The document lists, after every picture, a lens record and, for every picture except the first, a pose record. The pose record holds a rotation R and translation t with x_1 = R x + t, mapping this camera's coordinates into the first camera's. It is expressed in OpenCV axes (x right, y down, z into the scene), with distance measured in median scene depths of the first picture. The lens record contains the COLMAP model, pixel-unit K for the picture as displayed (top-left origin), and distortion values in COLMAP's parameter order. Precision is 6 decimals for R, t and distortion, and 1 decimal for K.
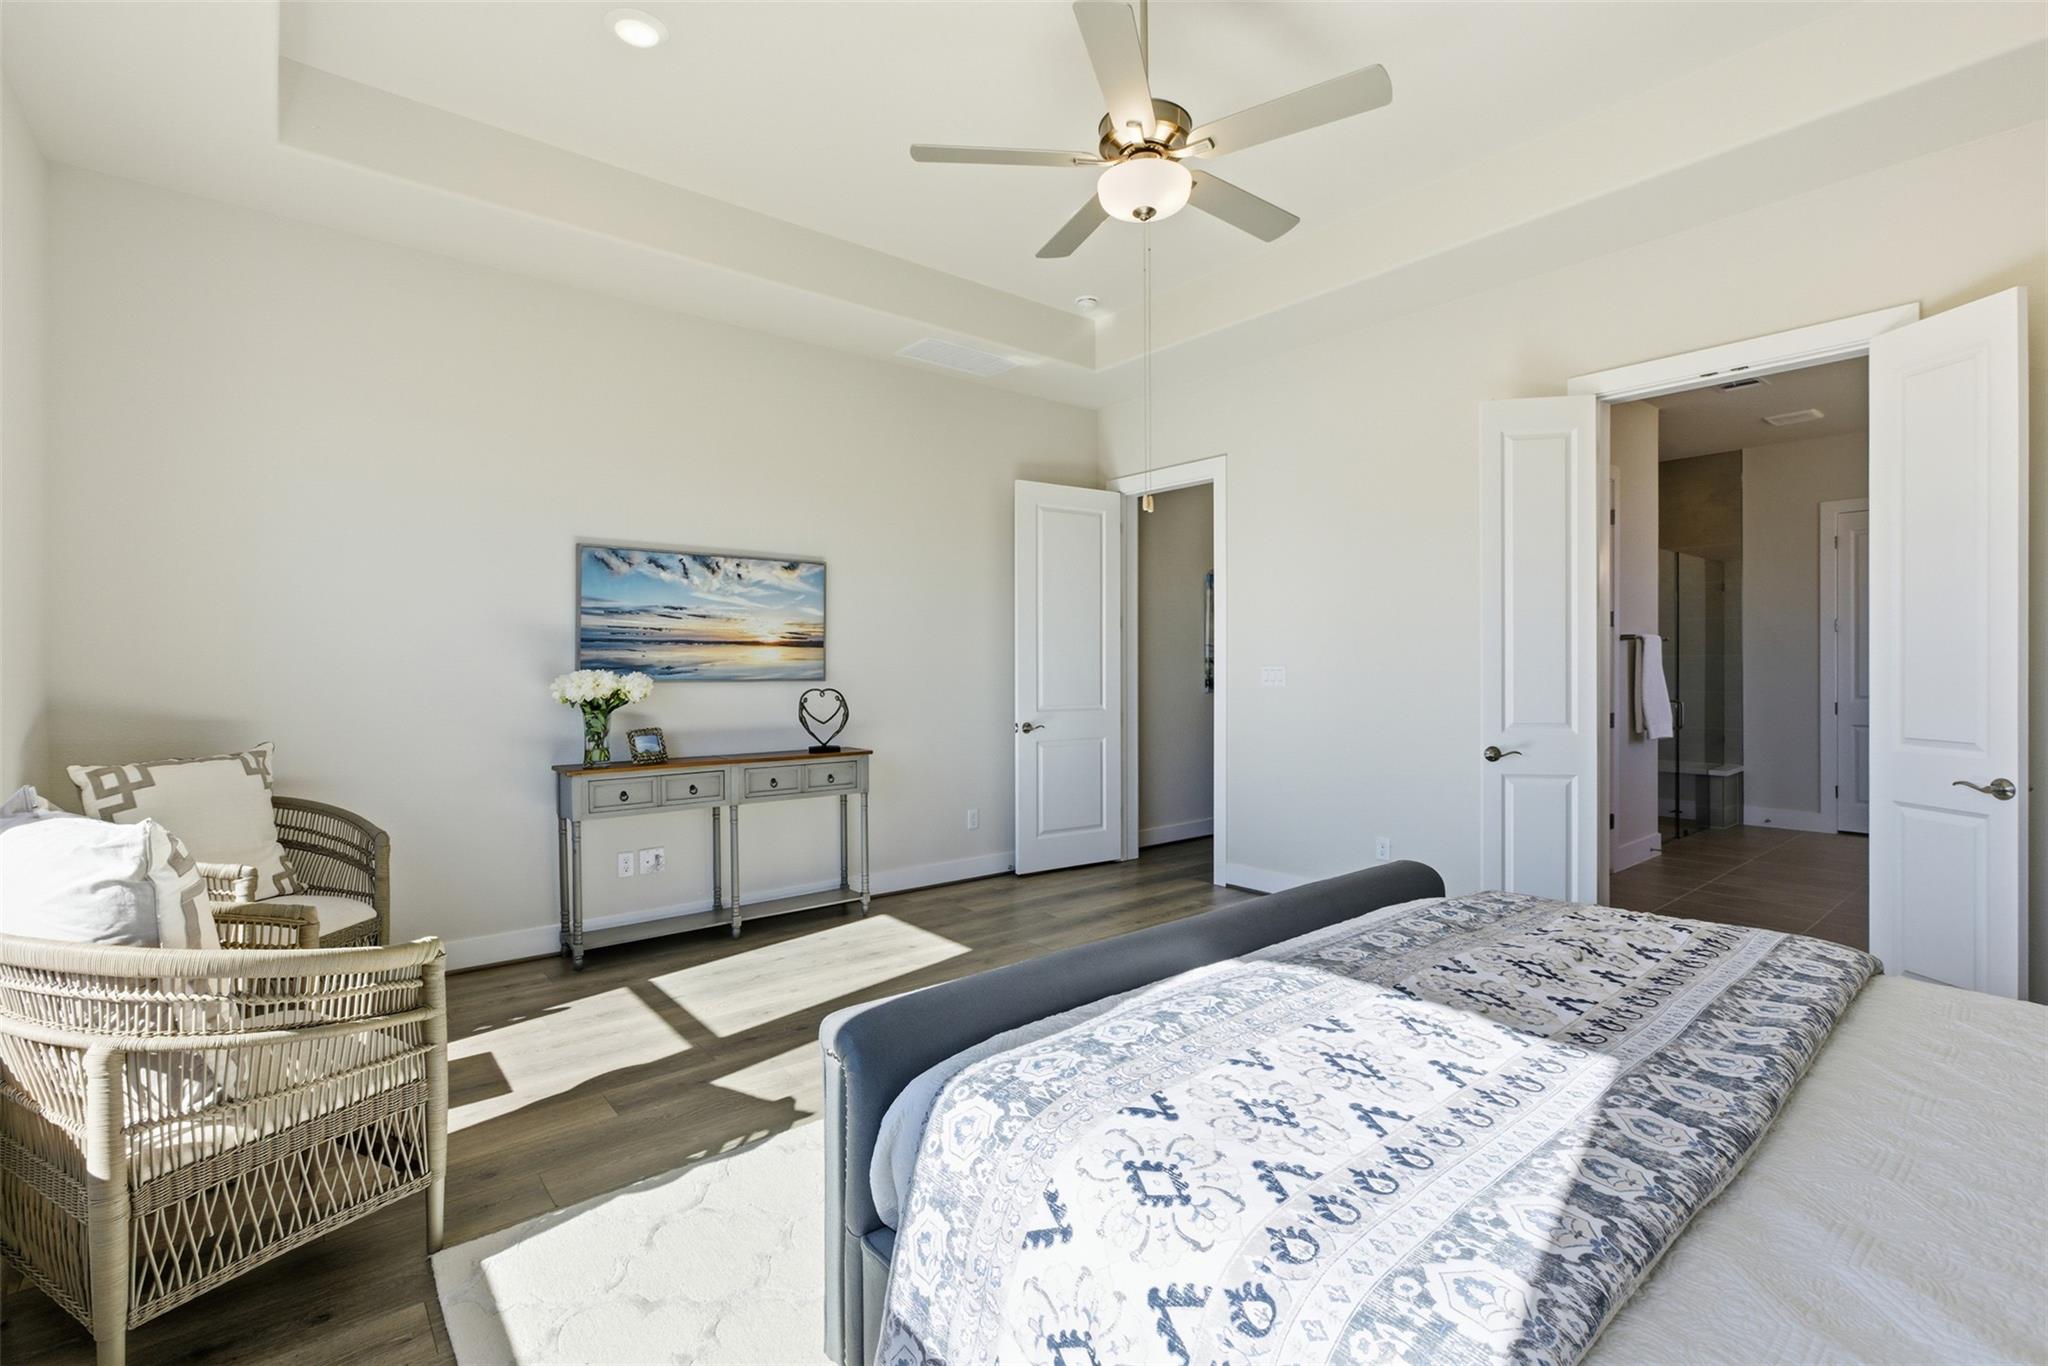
lens RADIAL K [[939.7, 0, 1060.9], [0, 939.7, 679.3], [0, 0, 1]] dist [0.001531, 0.002034]
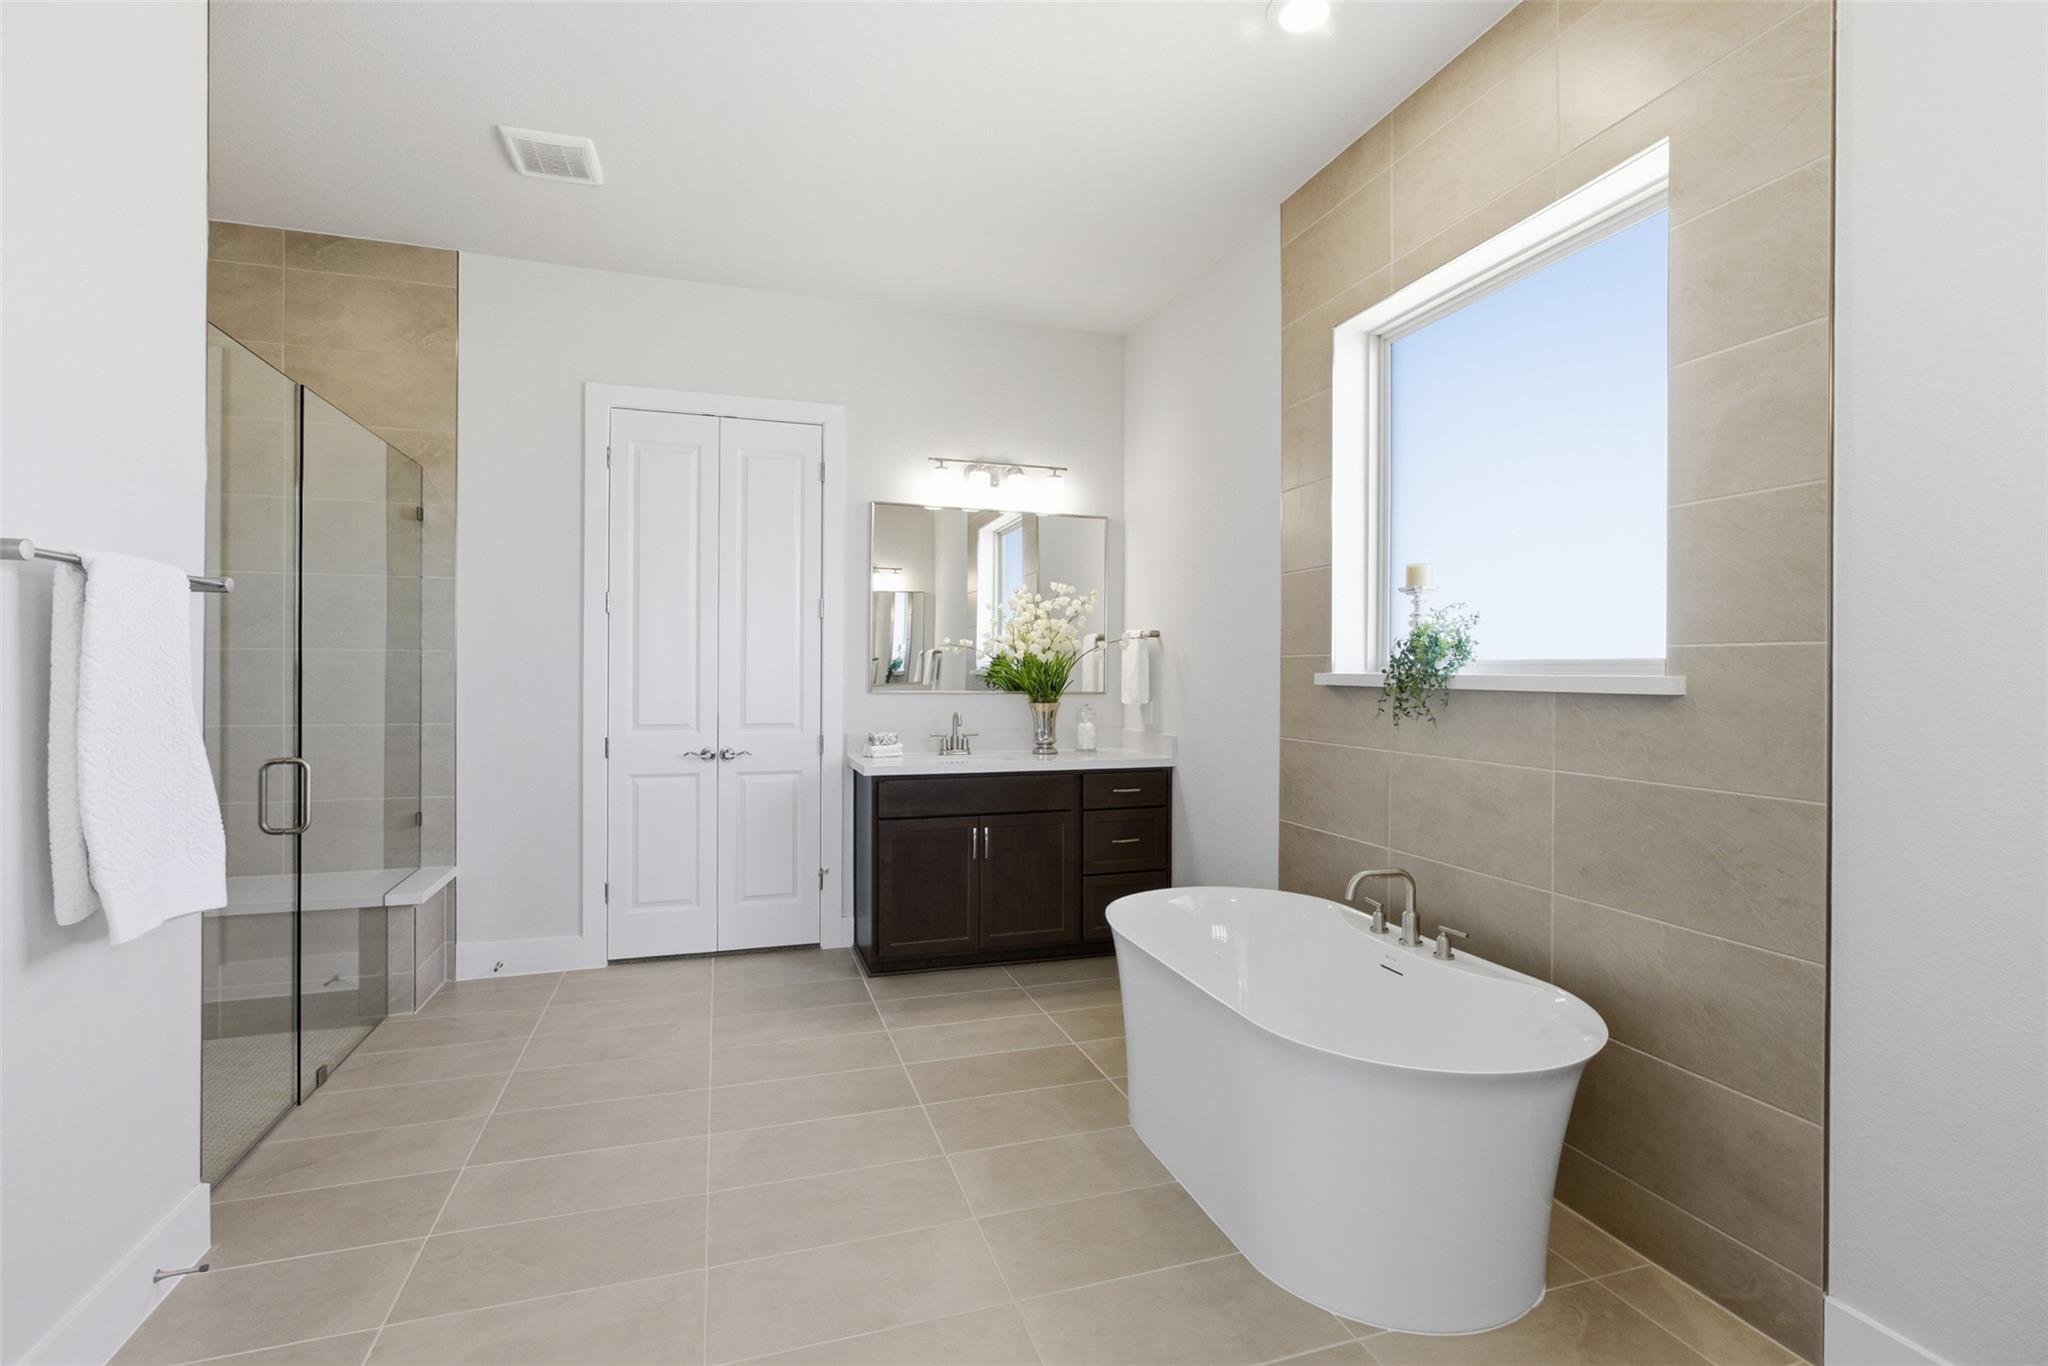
lens RADIAL K [[939.7, 0, 1017.1], [0, 939.7, 680.4], [0, 0, 1]] dist [0.001531, 0.002034]
pose [[0.405145, 0.000549, 0.914252, 0.387061], [0.000021, 1.000000, -0.000609, -0.008514], [-0.914253, 0.000266, 0.405145, 0.522643]]
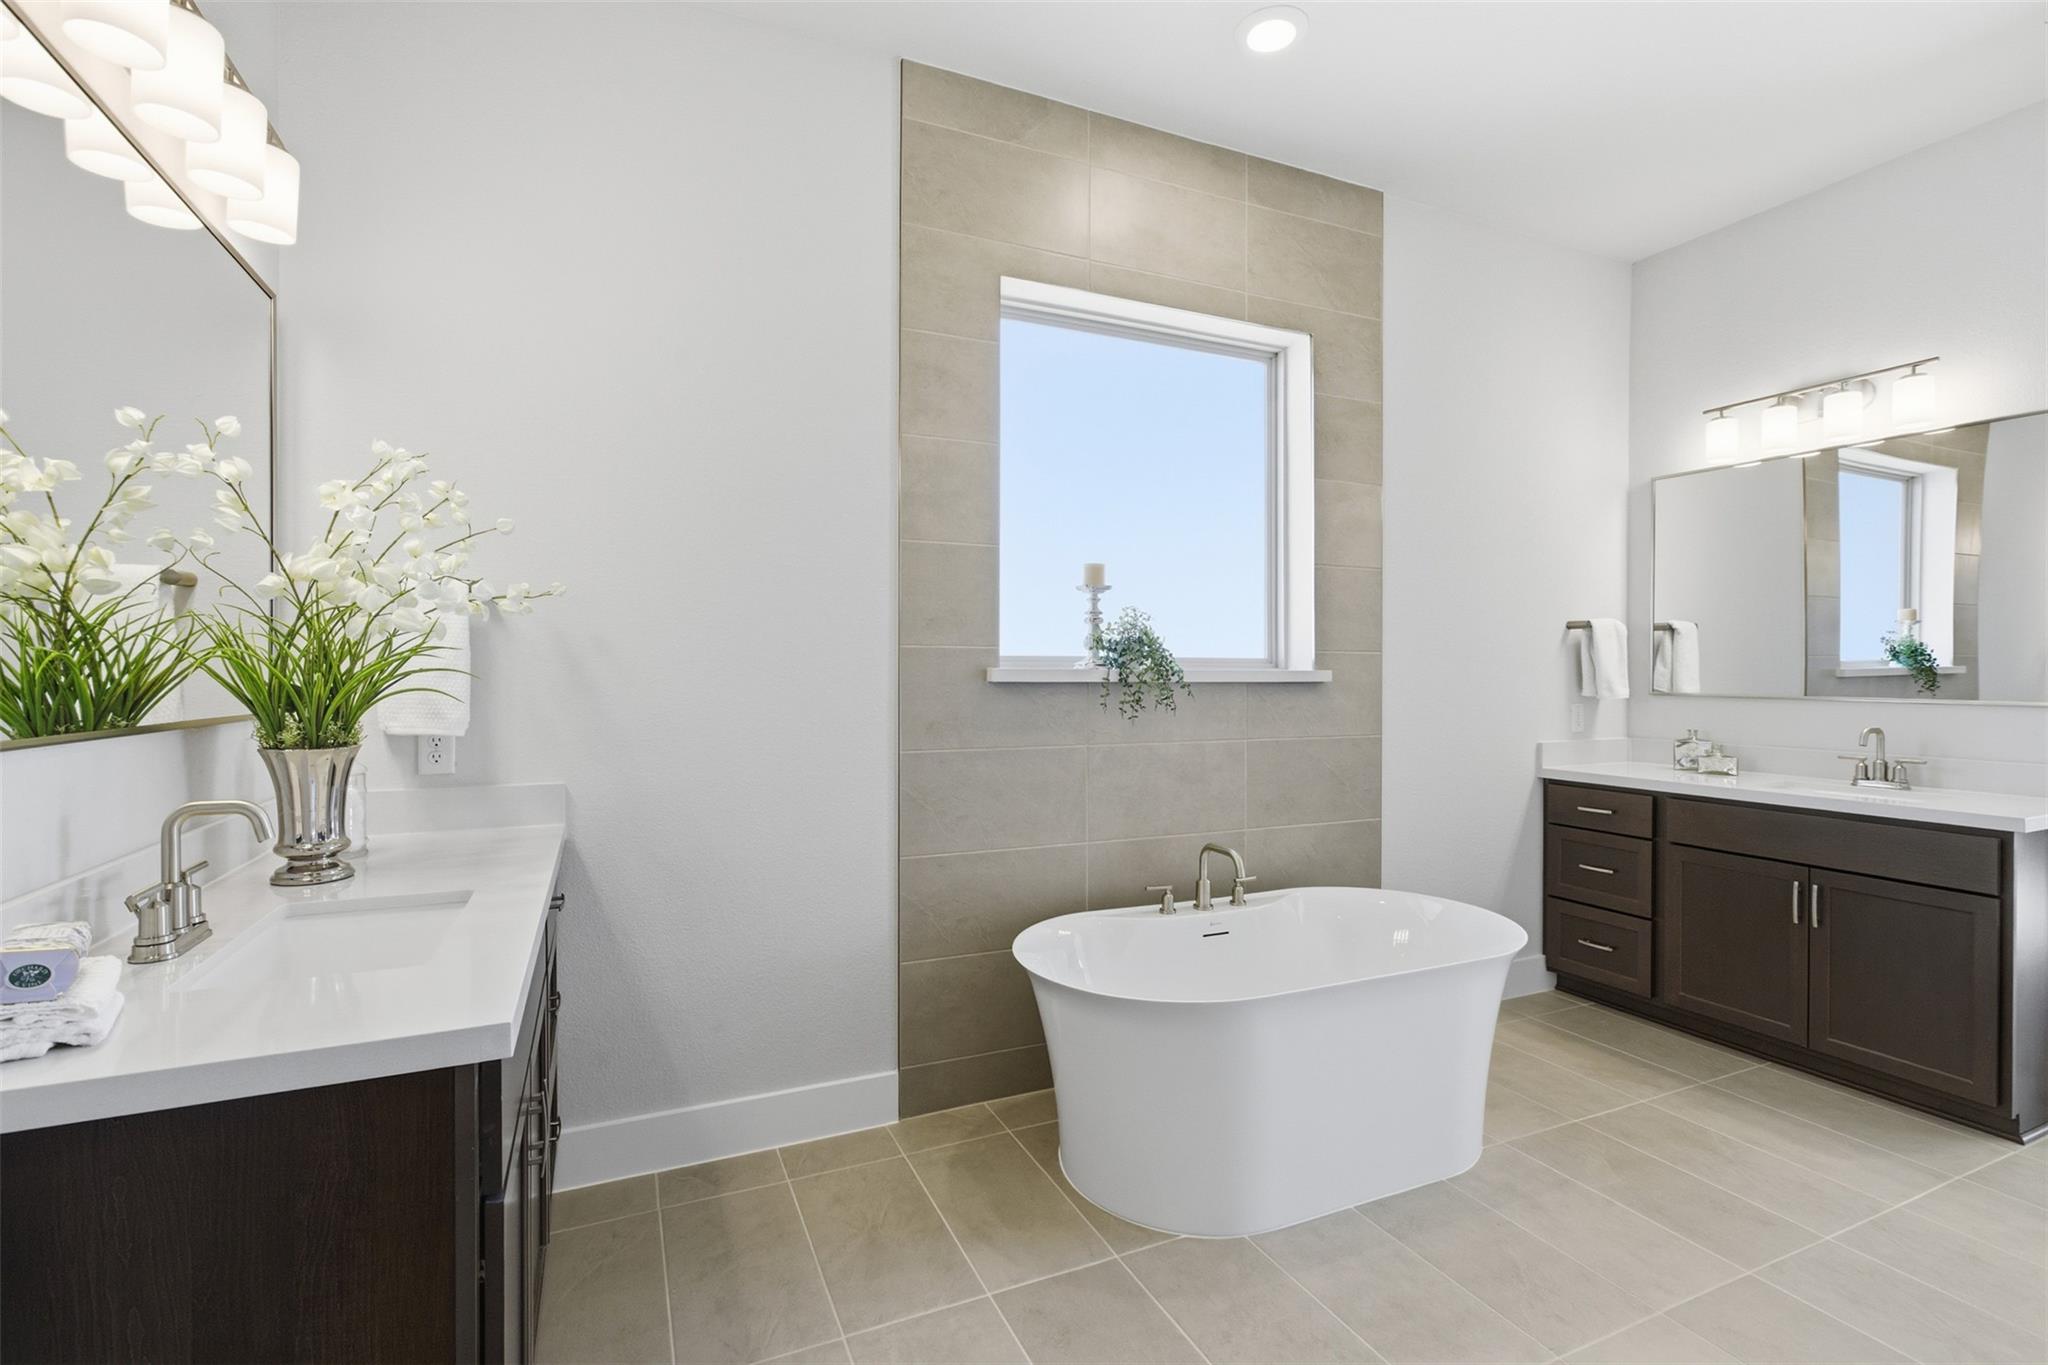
lens RADIAL K [[939.7, 0, 1032.9], [0, 939.7, 662.4], [0, 0, 1]] dist [0.001531, 0.002034]
pose [[-0.956253, -0.004857, 0.292500, 0.699317], [-0.001320, 0.999924, 0.012288, -0.018722], [-0.292537, 0.011364, -0.956187, 0.906929]]
